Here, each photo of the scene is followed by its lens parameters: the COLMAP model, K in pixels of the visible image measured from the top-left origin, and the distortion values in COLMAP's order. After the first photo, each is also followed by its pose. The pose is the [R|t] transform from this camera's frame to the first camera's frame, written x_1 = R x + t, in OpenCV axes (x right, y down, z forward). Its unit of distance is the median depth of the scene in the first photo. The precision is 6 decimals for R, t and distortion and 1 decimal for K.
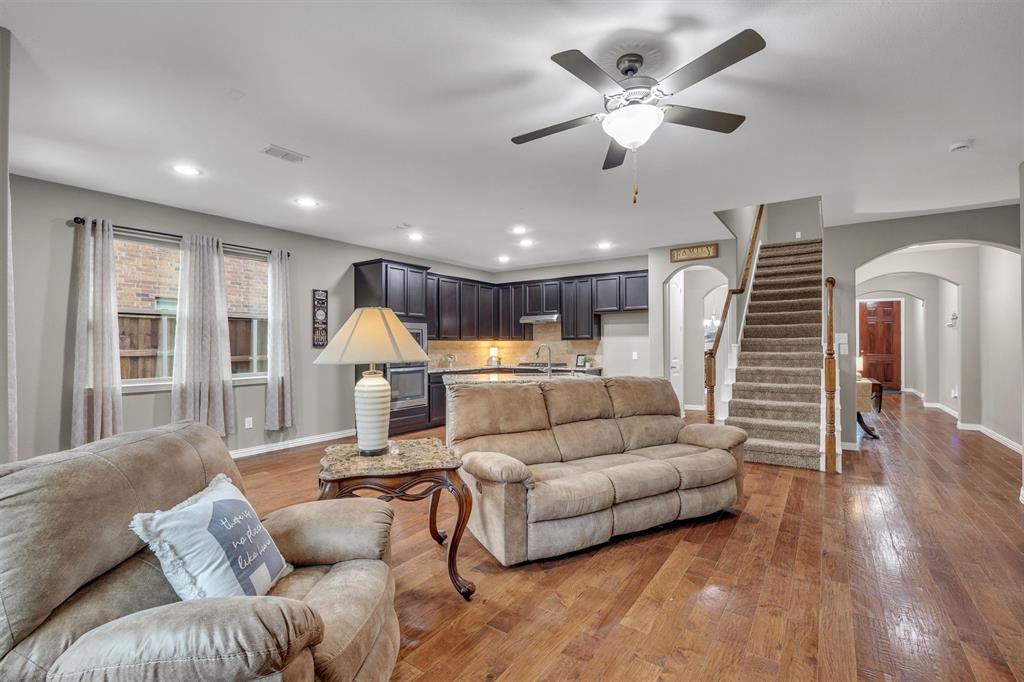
lens RADIAL K [[447.6, 0, 515.0], [0, 447.6, 341.7], [0, 0, 1]] dist [-0.016196, 0.002809]
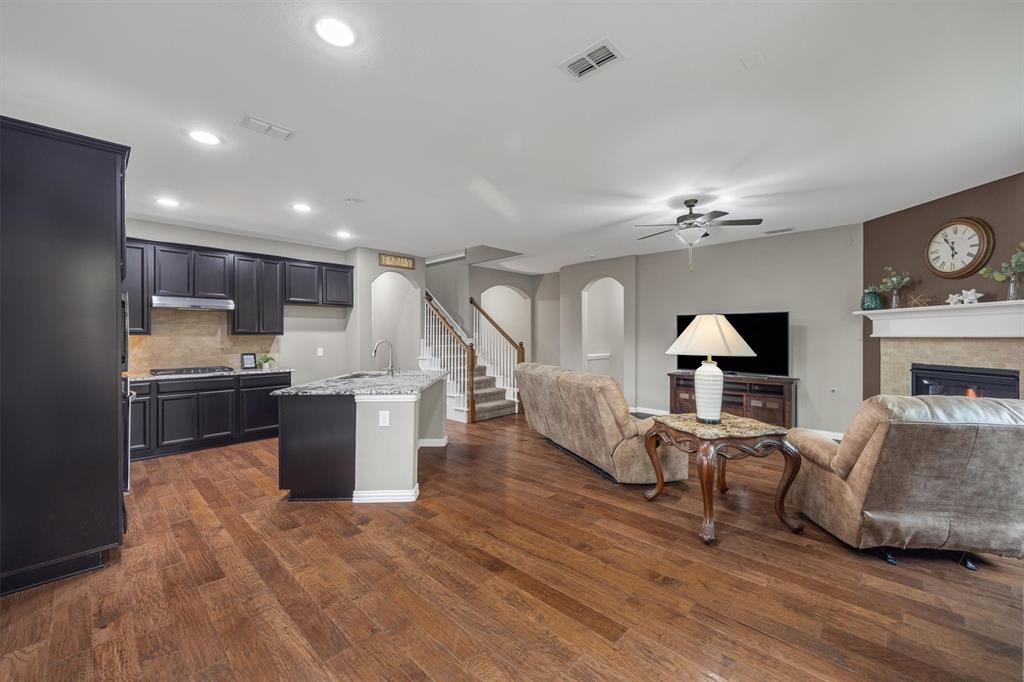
lens RADIAL K [[408.4, 0, 525.0], [0, 408.4, 335.3], [0, 0, 1]] dist [-0.001380, 0.000293]
pose [[0.142885, 0.005252, 0.989725, -0.709212], [-0.002549, 0.999985, -0.004939, -0.001318], [-0.989736, -0.001817, 0.142896, 0.605520]]
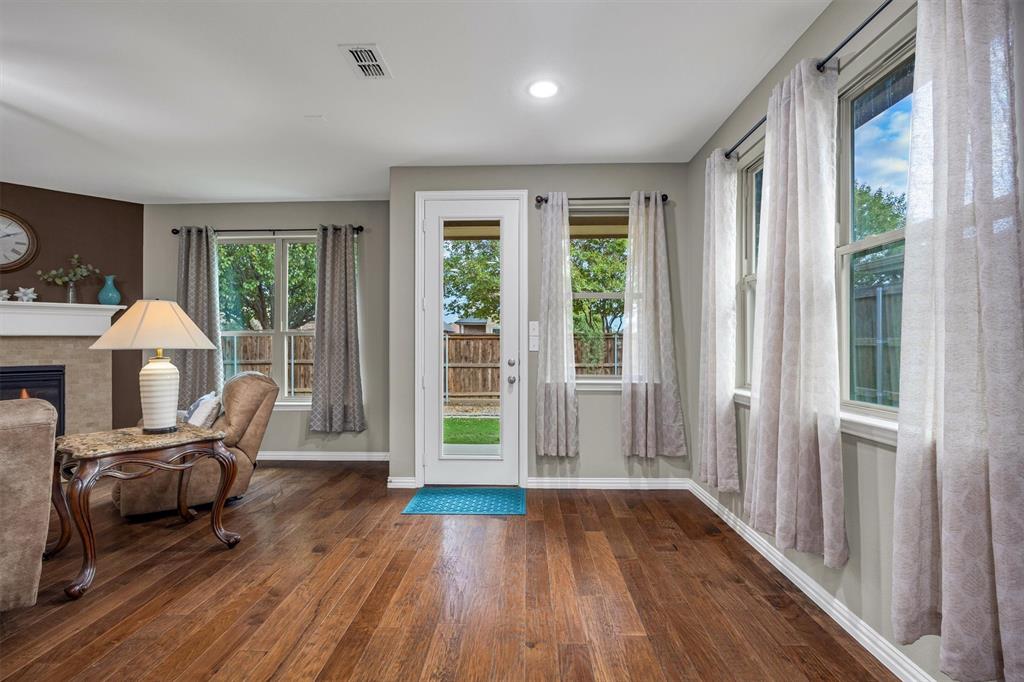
lens RADIAL K [[475.3, 0, 515.0], [0, 475.3, 340.0], [0, 0, 1]] dist [-0.011384, 0.002166]
pose [[-0.837144, 0.004787, -0.546962, -0.181932], [0.010255, 0.999923, -0.006943, 0.018124], [0.546887, -0.011422, -0.837129, 1.073995]]
